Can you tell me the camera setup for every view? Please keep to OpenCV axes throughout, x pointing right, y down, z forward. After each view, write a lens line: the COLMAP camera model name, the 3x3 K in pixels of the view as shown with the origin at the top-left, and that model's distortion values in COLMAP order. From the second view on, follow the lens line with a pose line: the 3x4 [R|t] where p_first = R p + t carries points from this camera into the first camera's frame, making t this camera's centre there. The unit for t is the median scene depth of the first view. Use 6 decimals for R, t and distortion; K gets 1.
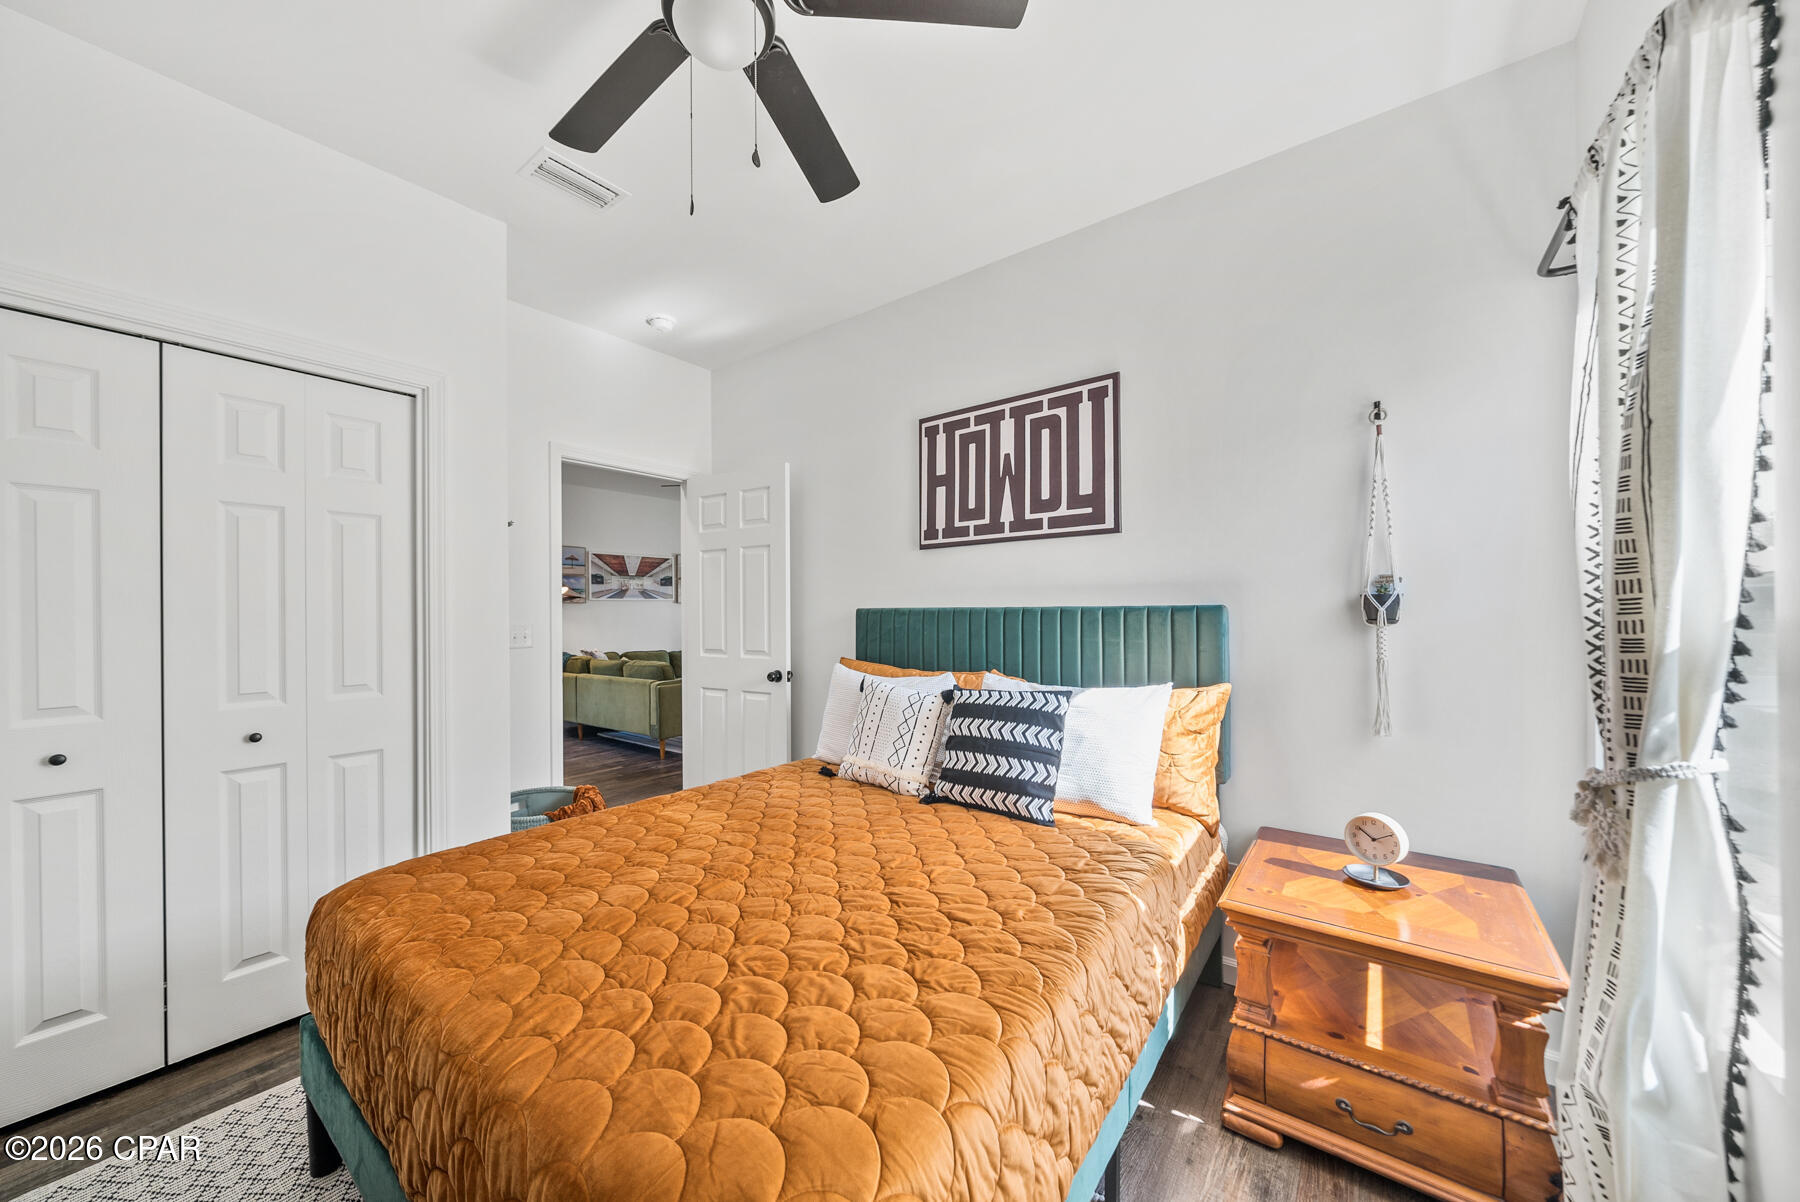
lens RADIAL K [[629.5, 0, 902.6], [0, 629.5, 608.4], [0, 0, 1]] dist [-0.000066, -0.000015]
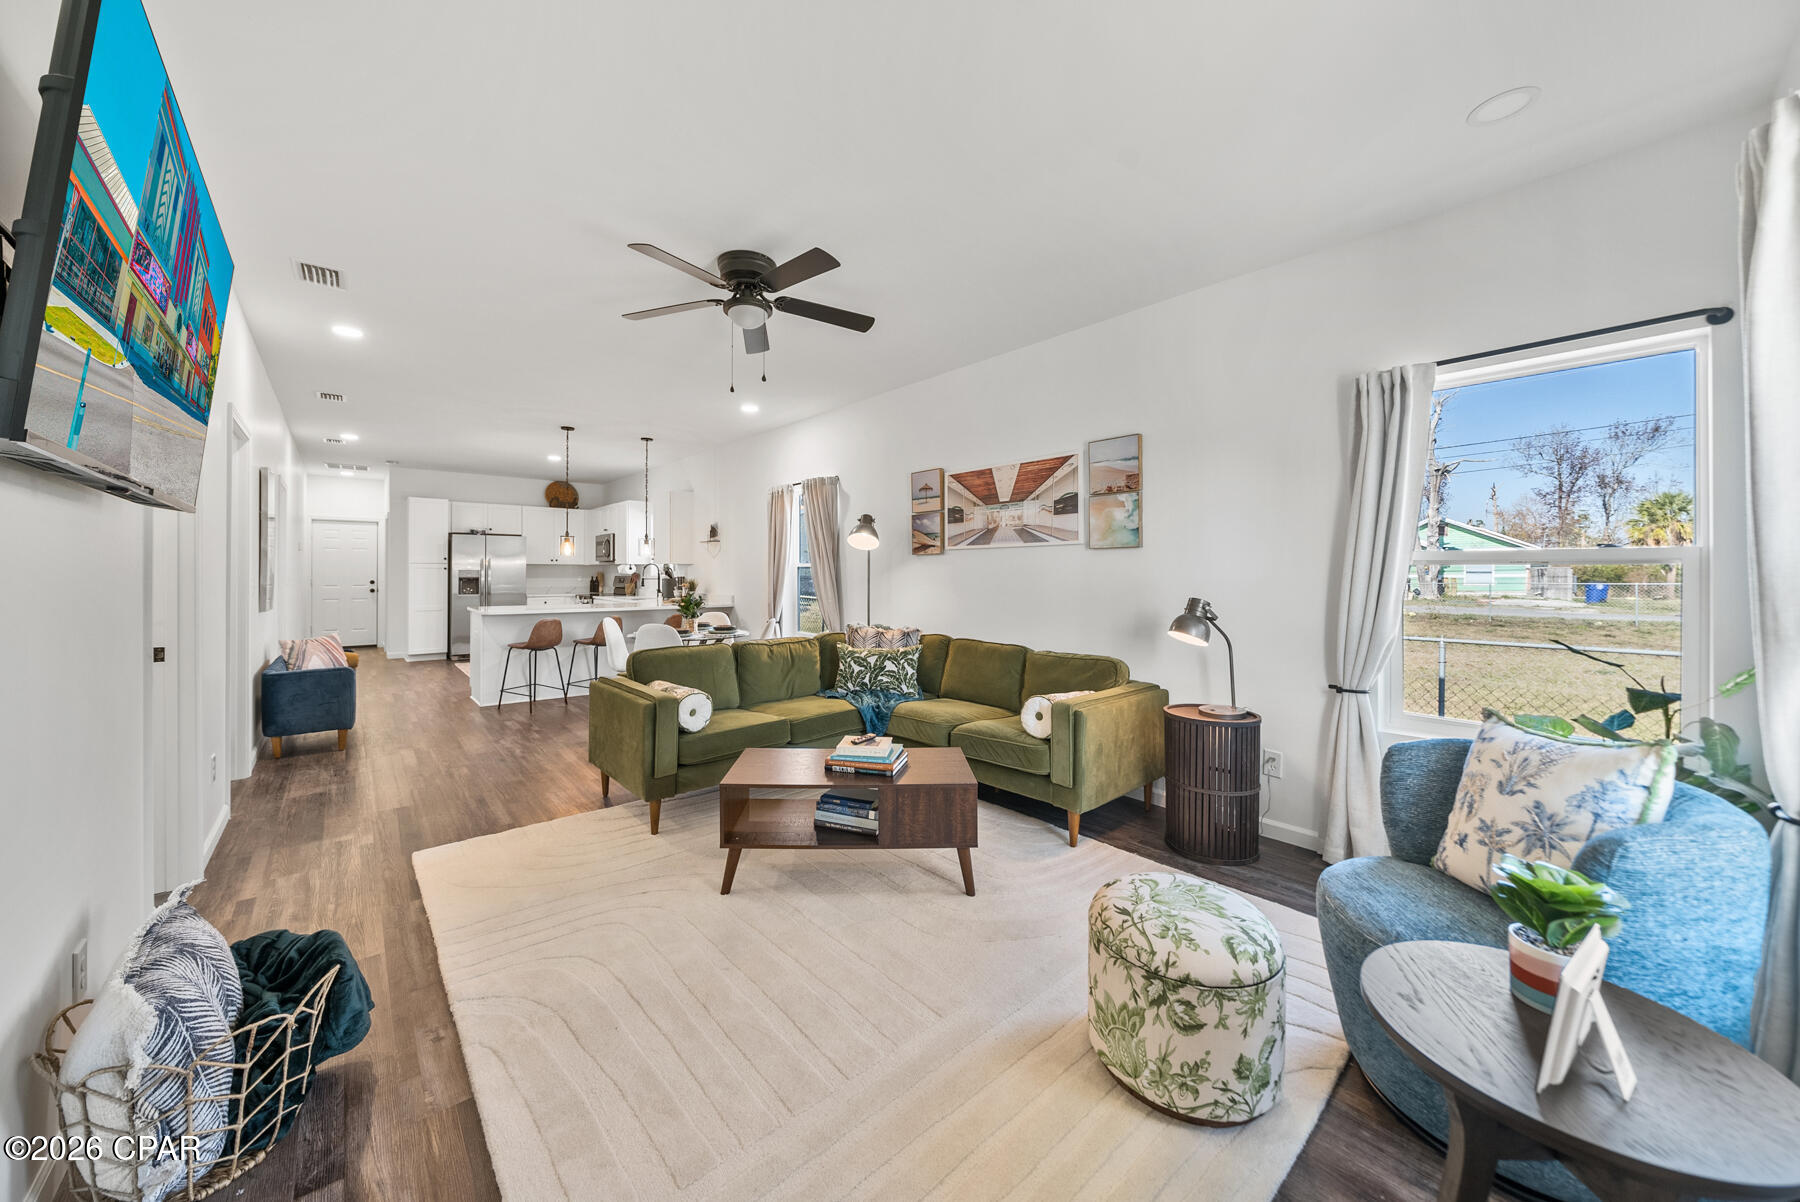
lens RADIAL K [[624.0, 0, 866.8], [0, 624.0, 573.6], [0, 0, 1]] dist [-0.000870, -0.000046]
pose [[-0.227521, 0.005983, -0.973755, 0.119780], [0.000697, 0.999982, 0.005982, 0.006444], [0.973773, 0.000682, -0.227521, 0.976585]]
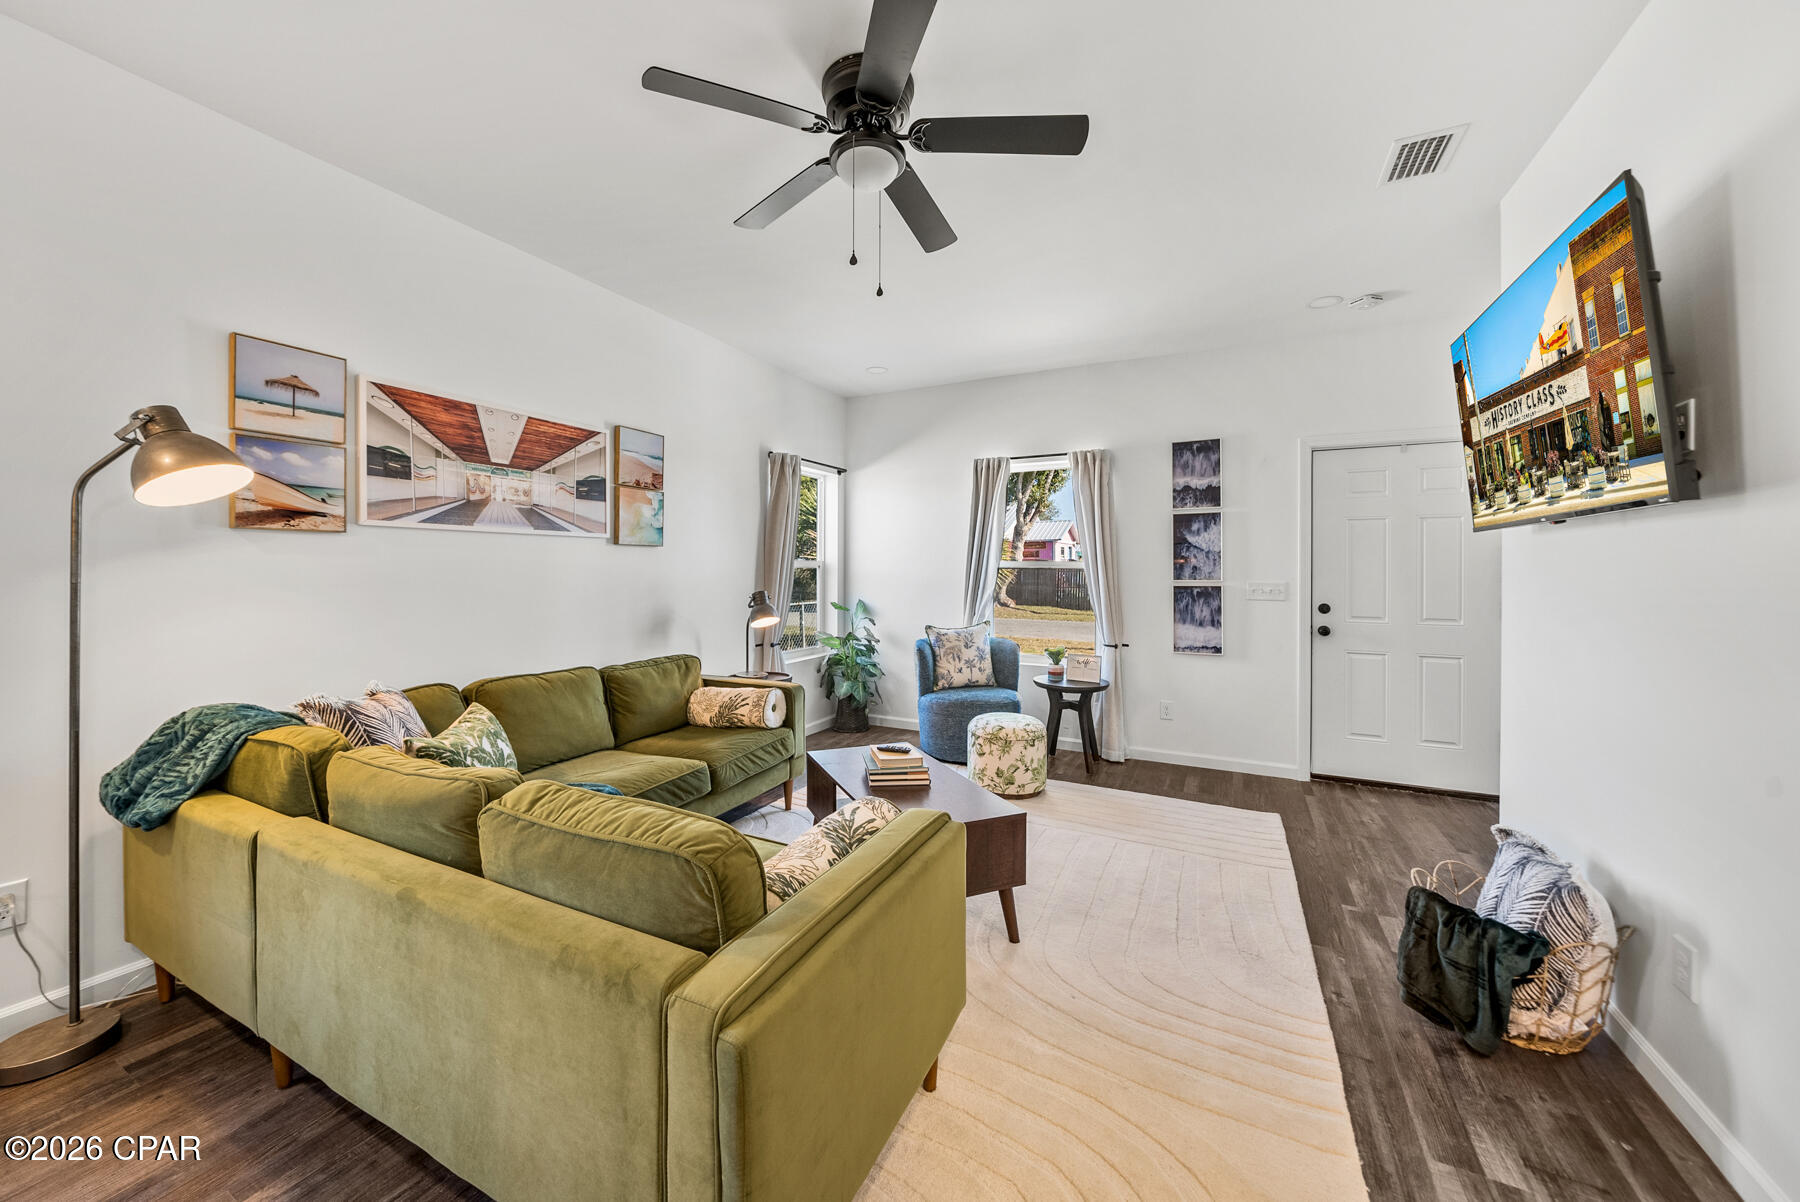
lens RADIAL K [[654.4, 0, 896.6], [0, 654.4, 571.4], [0, 0, 1]] dist [-0.000348, -0.000226]
pose [[0.985006, 0.012743, 0.172052, -0.261076], [-0.013353, 0.999908, 0.002389, 0.005358], [-0.172005, -0.004650, 0.985085, 0.572781]]
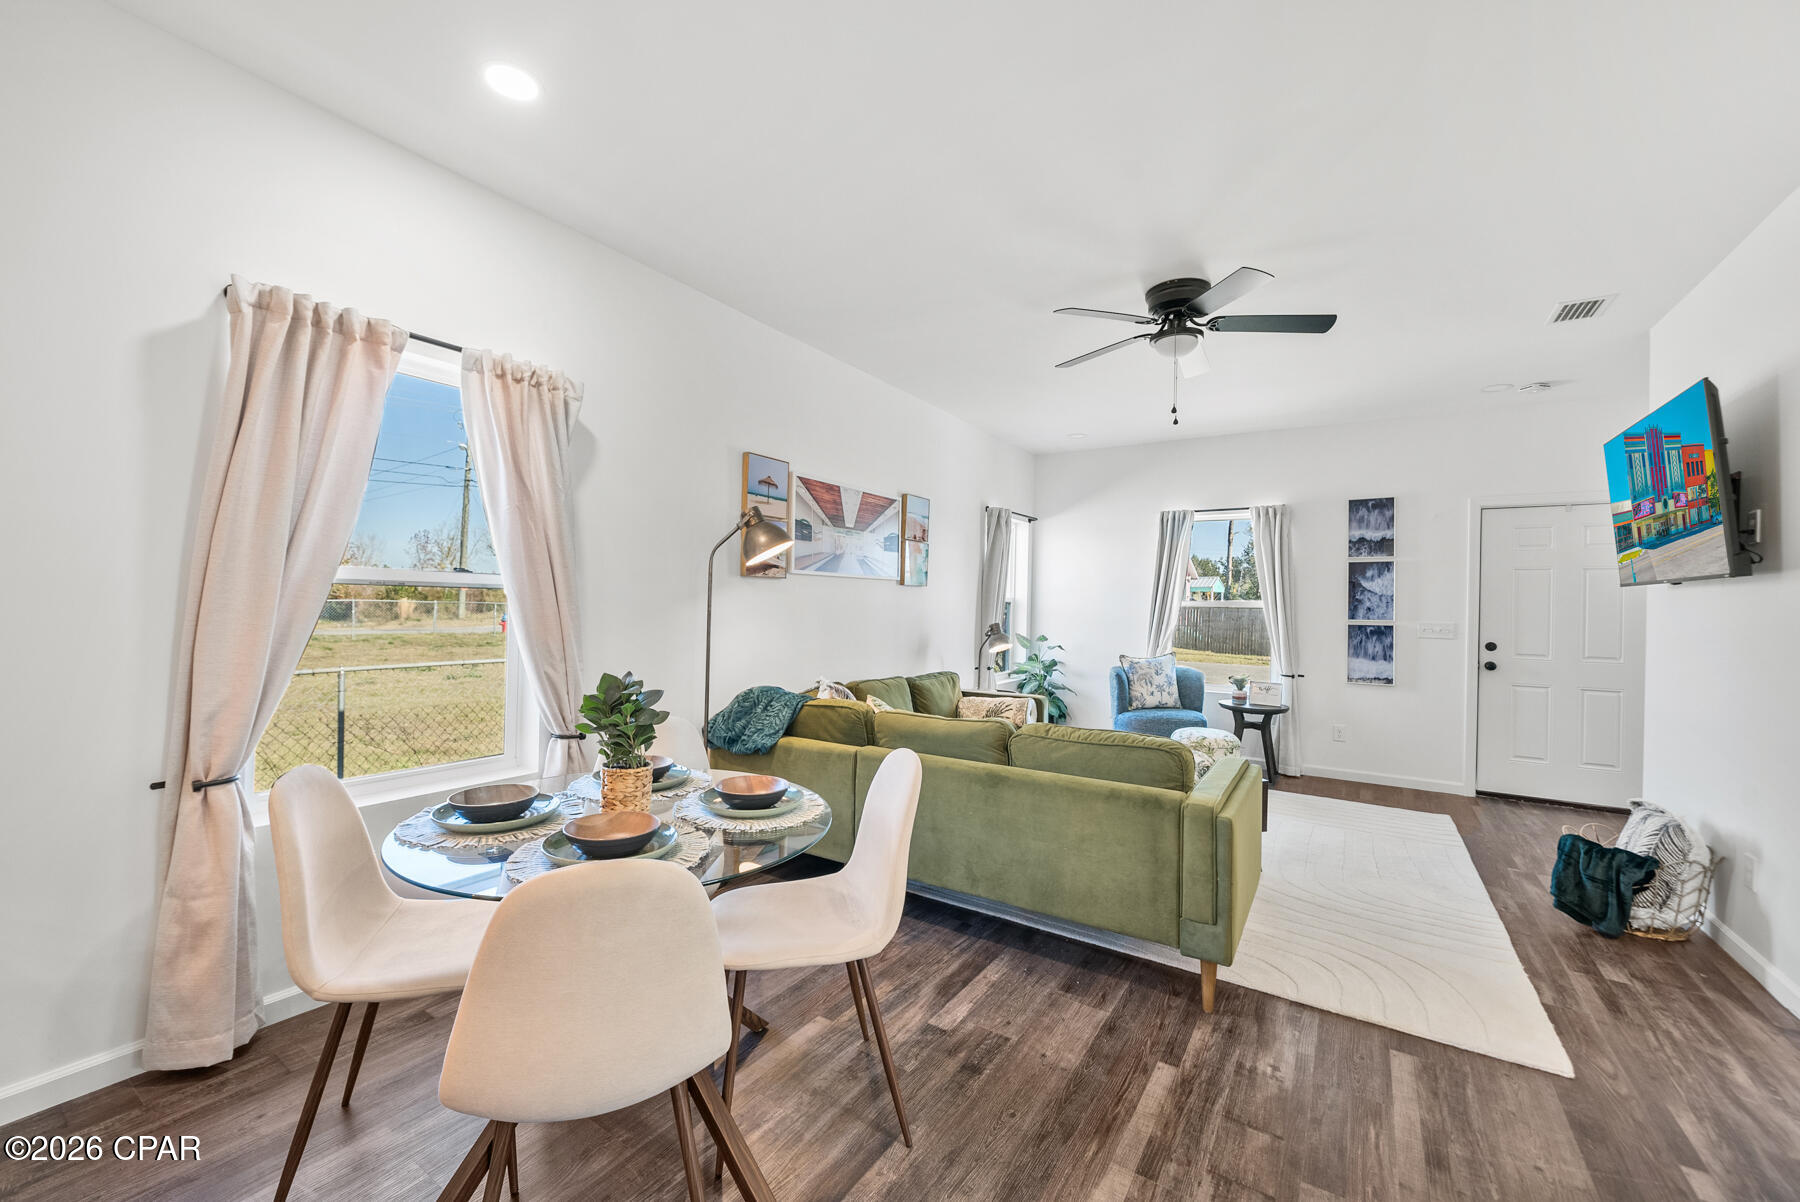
lens RADIAL K [[710.2, 0, 899.2], [0, 710.2, 604.7], [0, 0, 1]] dist [0.002952, 0.000386]
pose [[0.997258, 0.026666, 0.069026, -0.414620], [-0.027027, 0.999625, 0.004294, 0.005313], [-0.068886, -0.006148, 0.997606, 0.421876]]
